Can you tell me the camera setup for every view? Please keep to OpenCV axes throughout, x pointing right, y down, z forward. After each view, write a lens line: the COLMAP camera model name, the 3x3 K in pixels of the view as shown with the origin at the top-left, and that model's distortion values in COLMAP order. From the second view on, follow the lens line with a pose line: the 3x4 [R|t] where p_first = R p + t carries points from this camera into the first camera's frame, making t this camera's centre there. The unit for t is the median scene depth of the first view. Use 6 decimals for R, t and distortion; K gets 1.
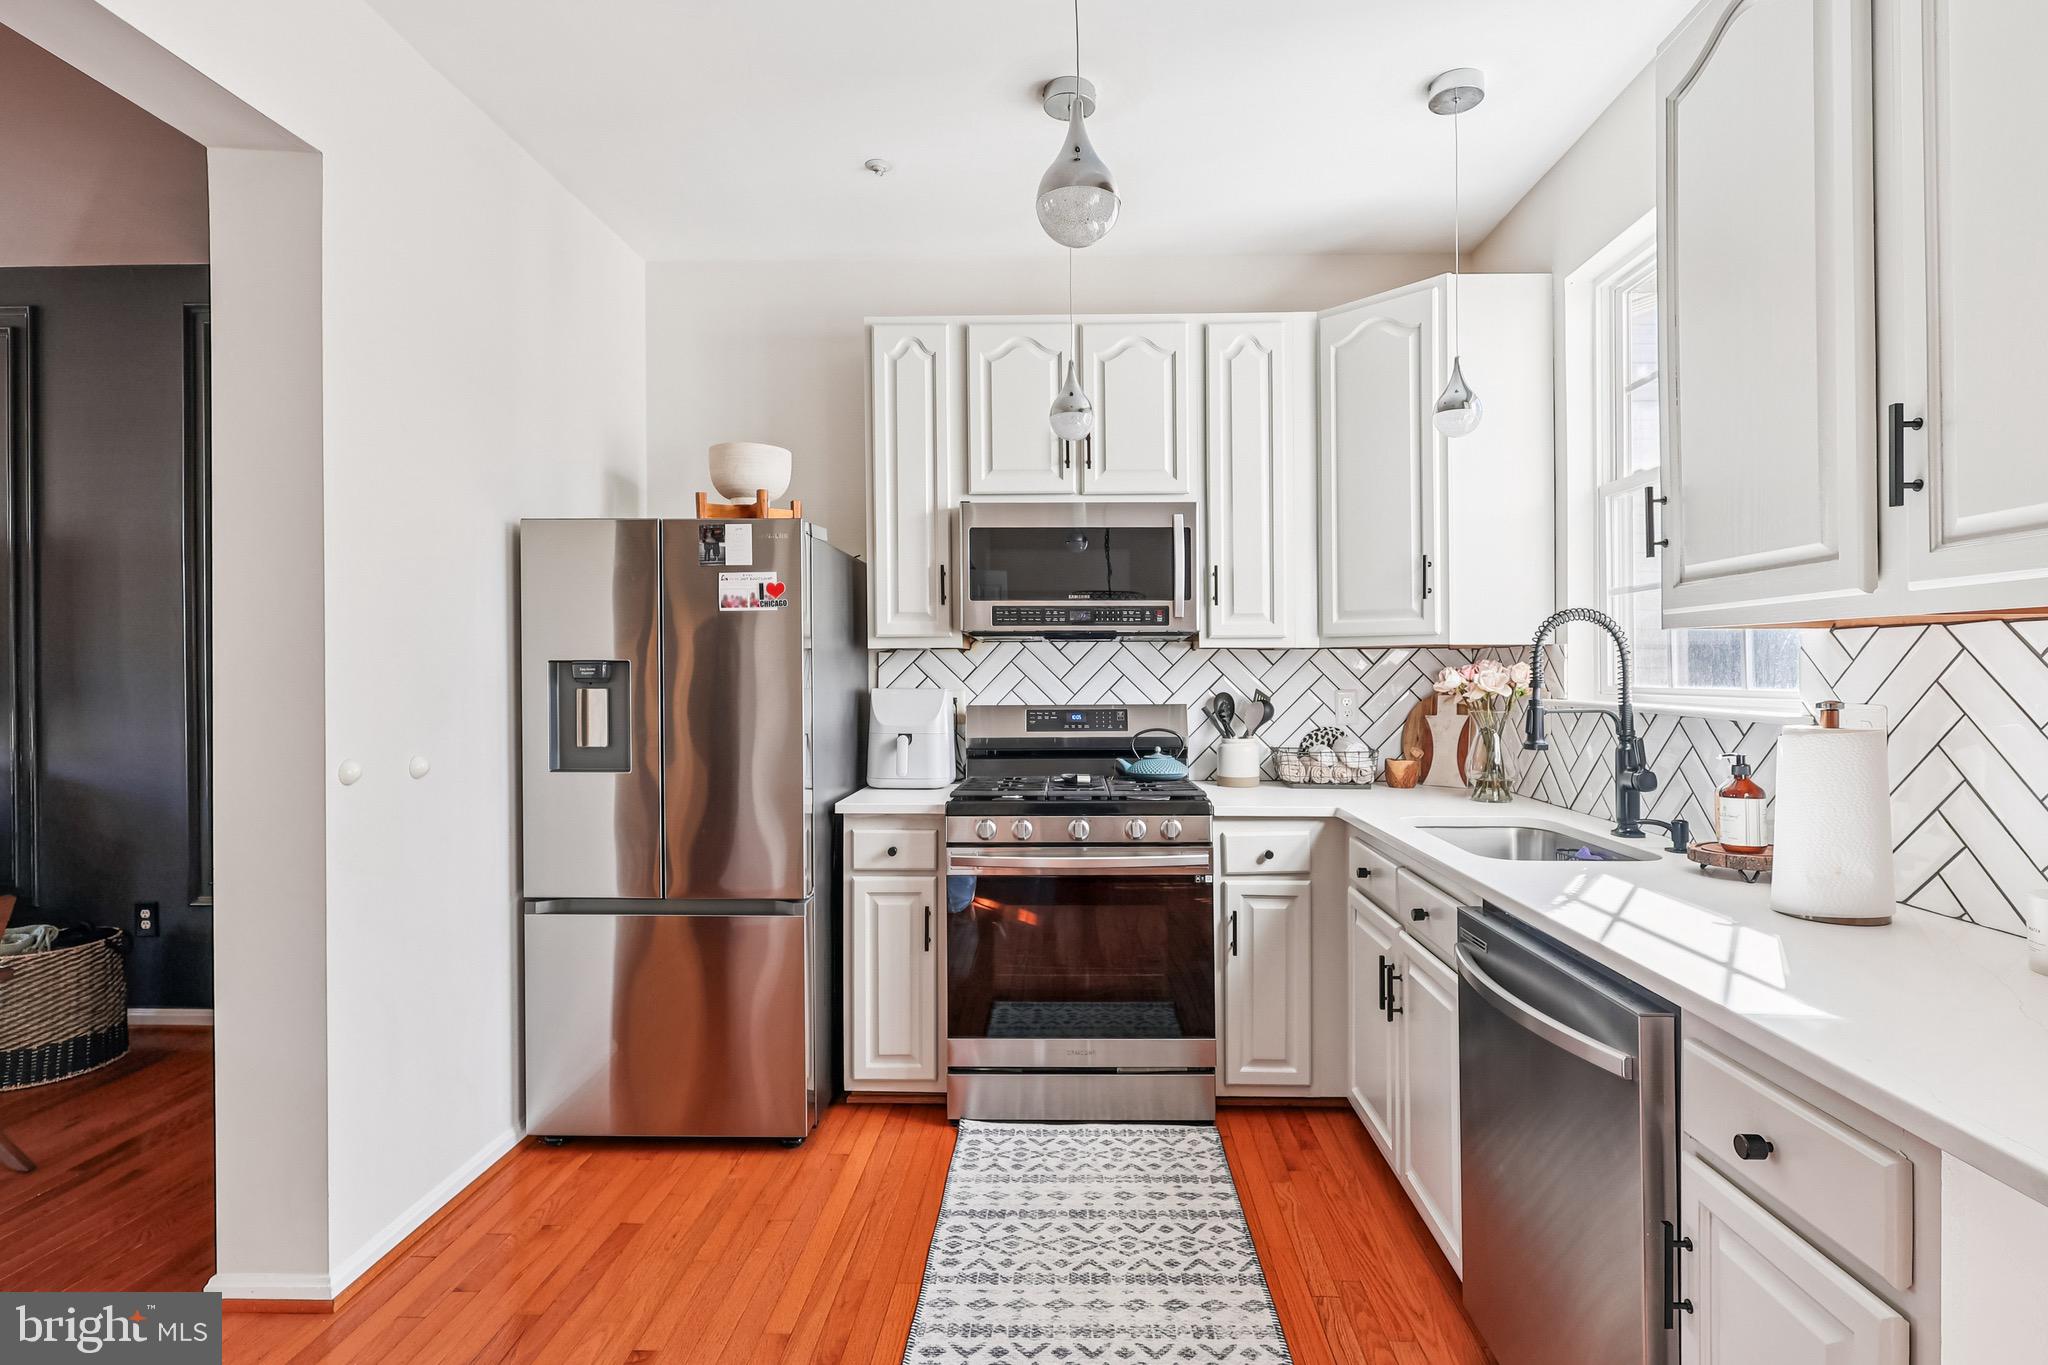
lens RADIAL K [[1000.0, 0, 1103.7], [0, 1000.0, 669.8], [0, 0, 1]] dist [-0.001415, 0.001327]
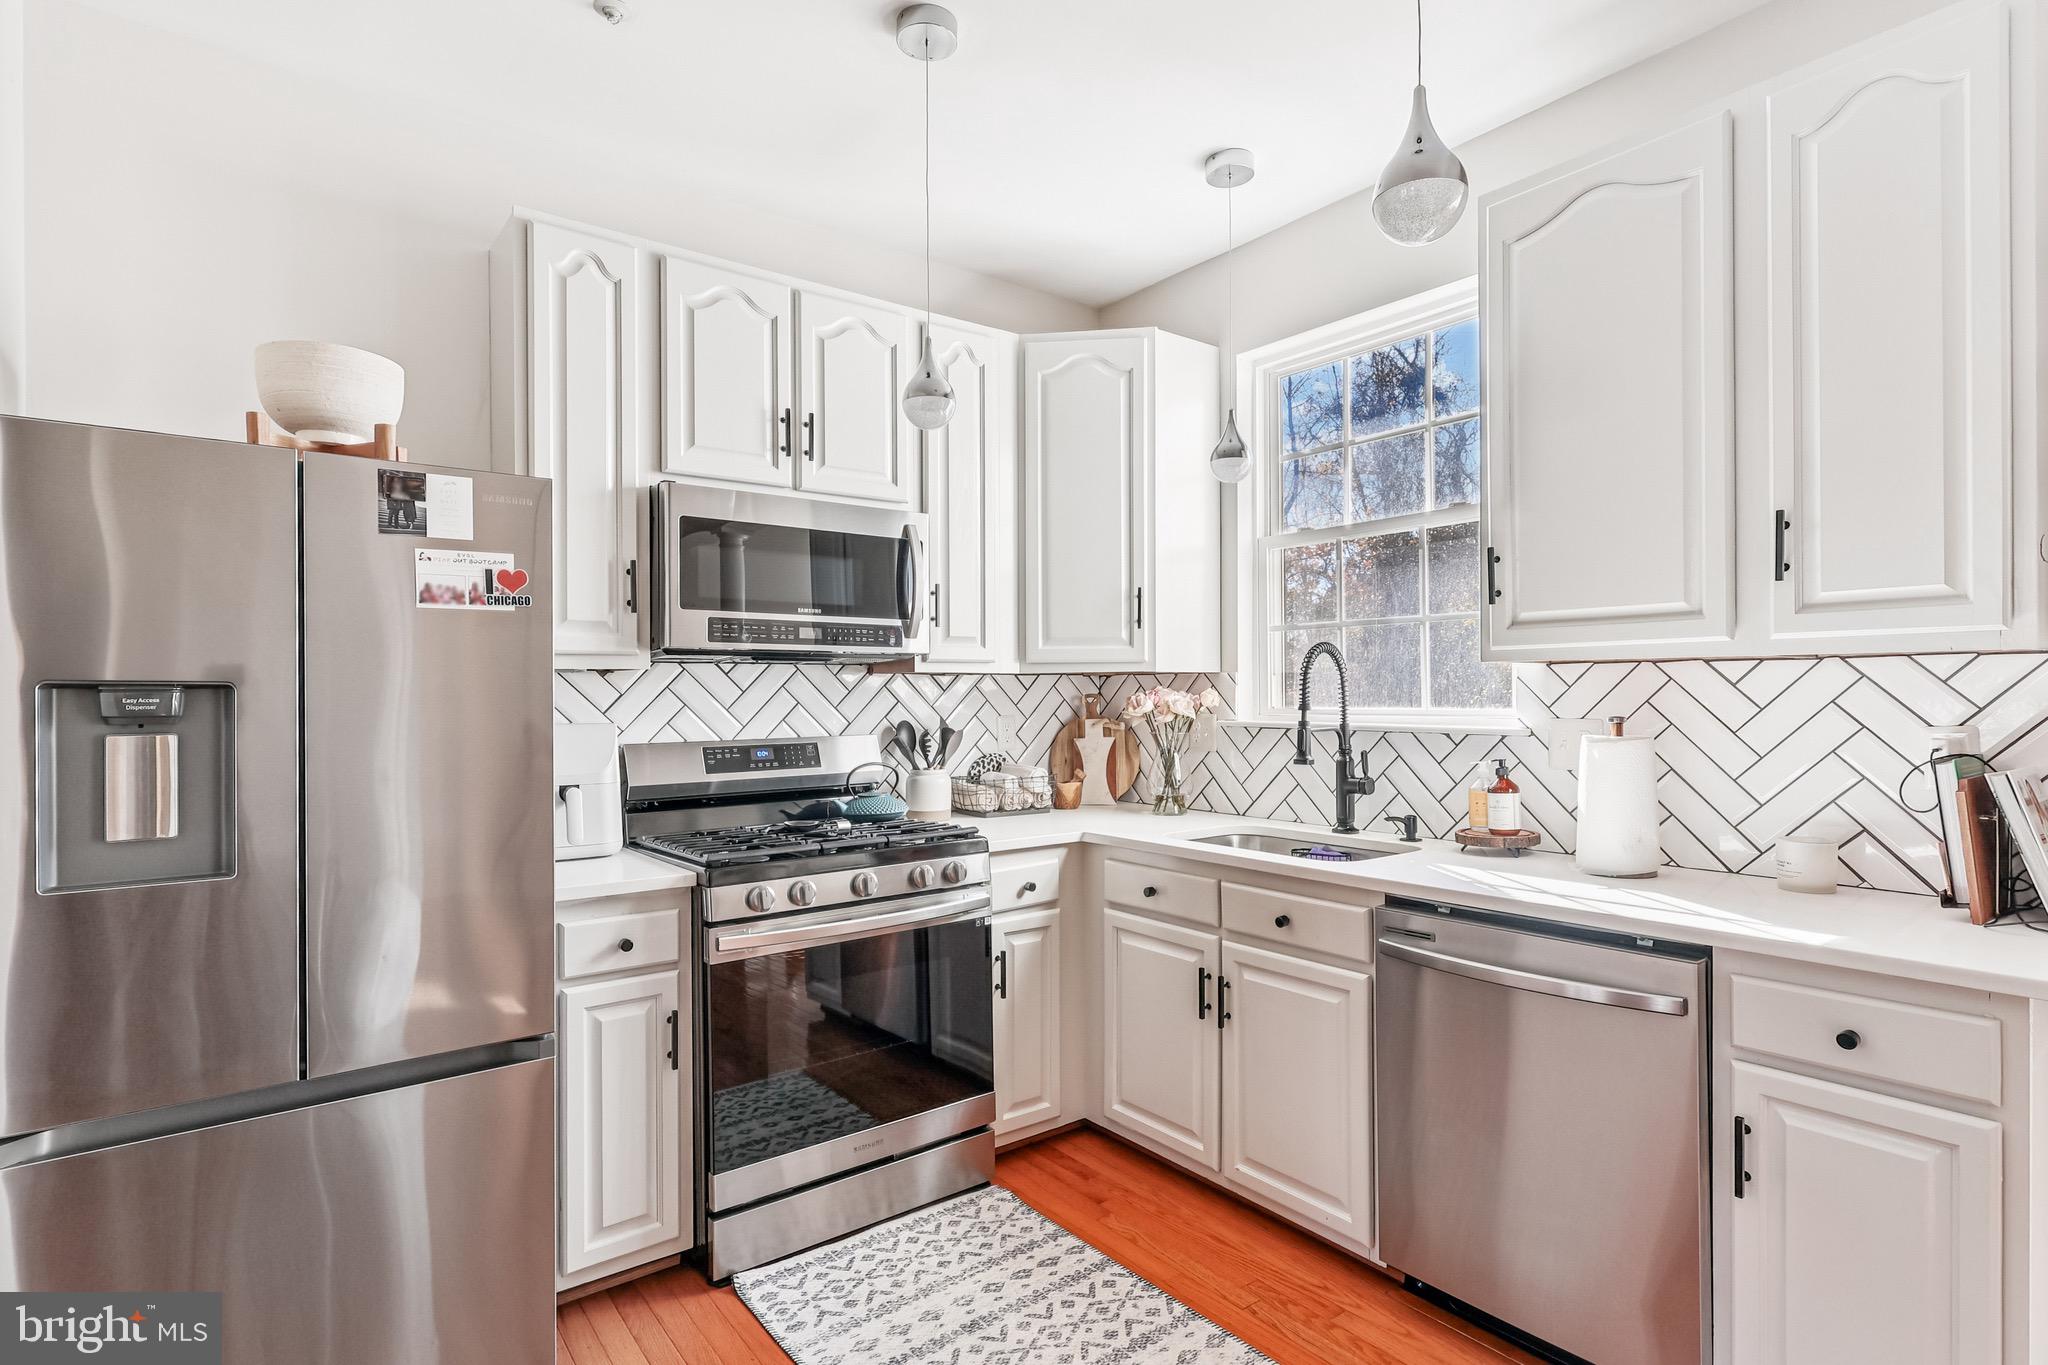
lens RADIAL K [[1000.0, 0, 1028.1], [0, 1000.0, 689.4], [0, 0, 1]] dist [-0.001415, 0.001327]
pose [[0.790841, -0.000872, 0.612021, -0.420844], [0.004848, 0.999977, -0.004841, -0.001558], [-0.612002, 0.006796, 0.790827, 0.230972]]
